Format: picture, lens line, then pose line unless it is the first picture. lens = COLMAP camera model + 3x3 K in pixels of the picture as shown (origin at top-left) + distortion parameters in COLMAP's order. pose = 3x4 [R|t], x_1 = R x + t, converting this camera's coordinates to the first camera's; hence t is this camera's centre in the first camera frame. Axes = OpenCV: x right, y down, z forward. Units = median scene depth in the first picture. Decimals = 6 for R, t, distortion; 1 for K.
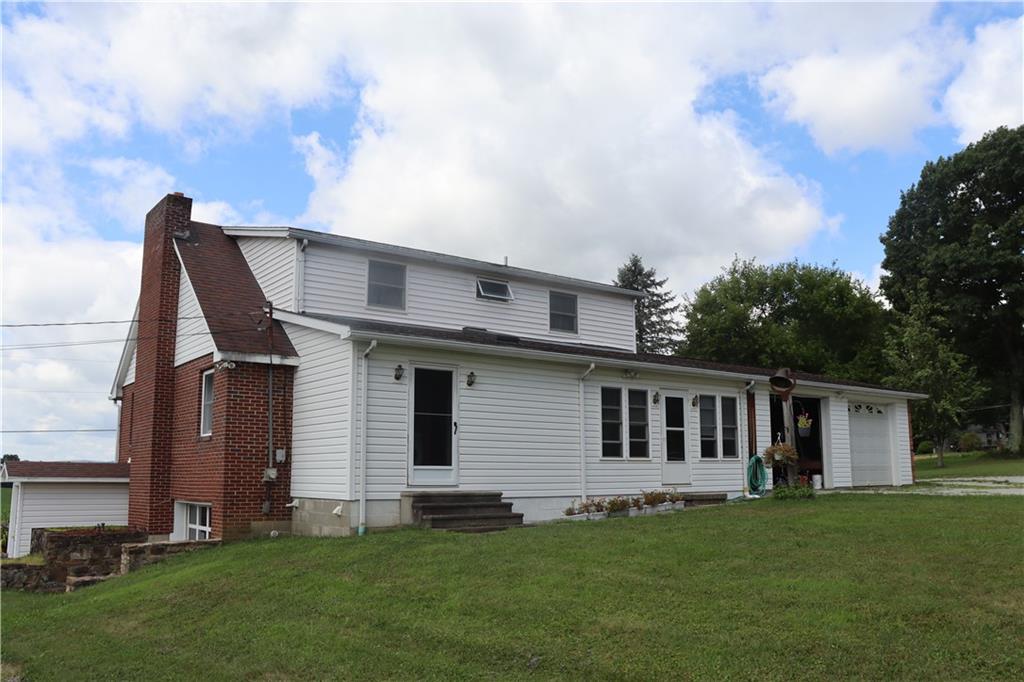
lens RADIAL K [[847.8, 0, 512.0], [0, 847.8, 341.0], [0, 0, 1]] dist [-0.182071, 0.167227]
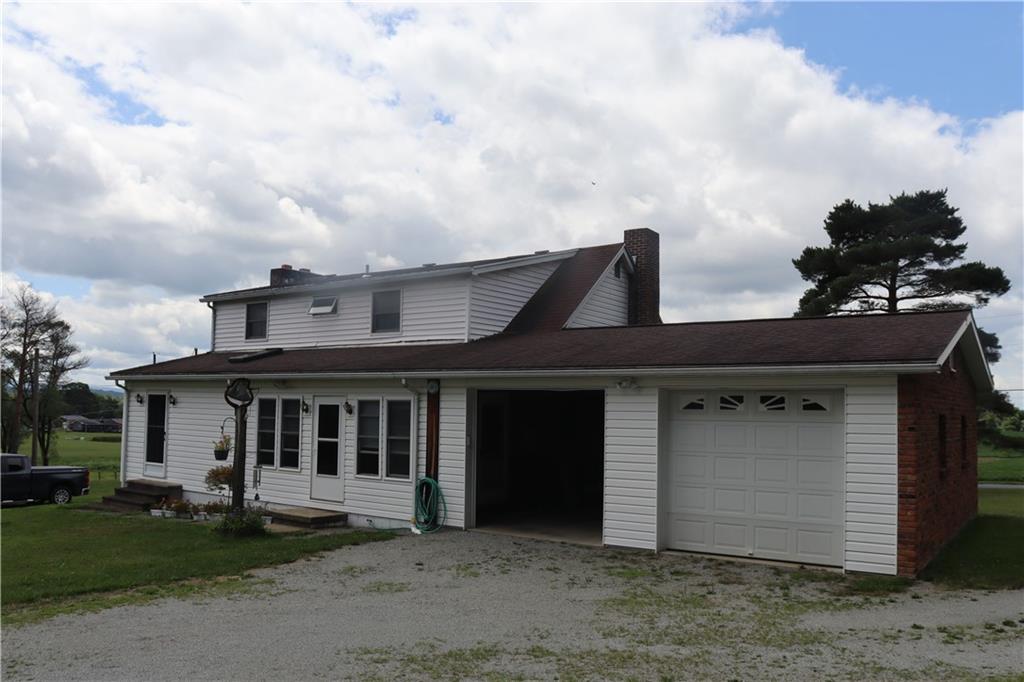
lens RADIAL K [[847.8, 0, 512.0], [0, 847.8, 341.0], [0, 0, 1]] dist [-0.182071, 0.167227]
pose [[0.298388, -0.069366, -0.951921, 1.124941], [0.134598, 0.990447, -0.029982, 0.052201], [0.944906, -0.119180, 0.304874, 0.919411]]
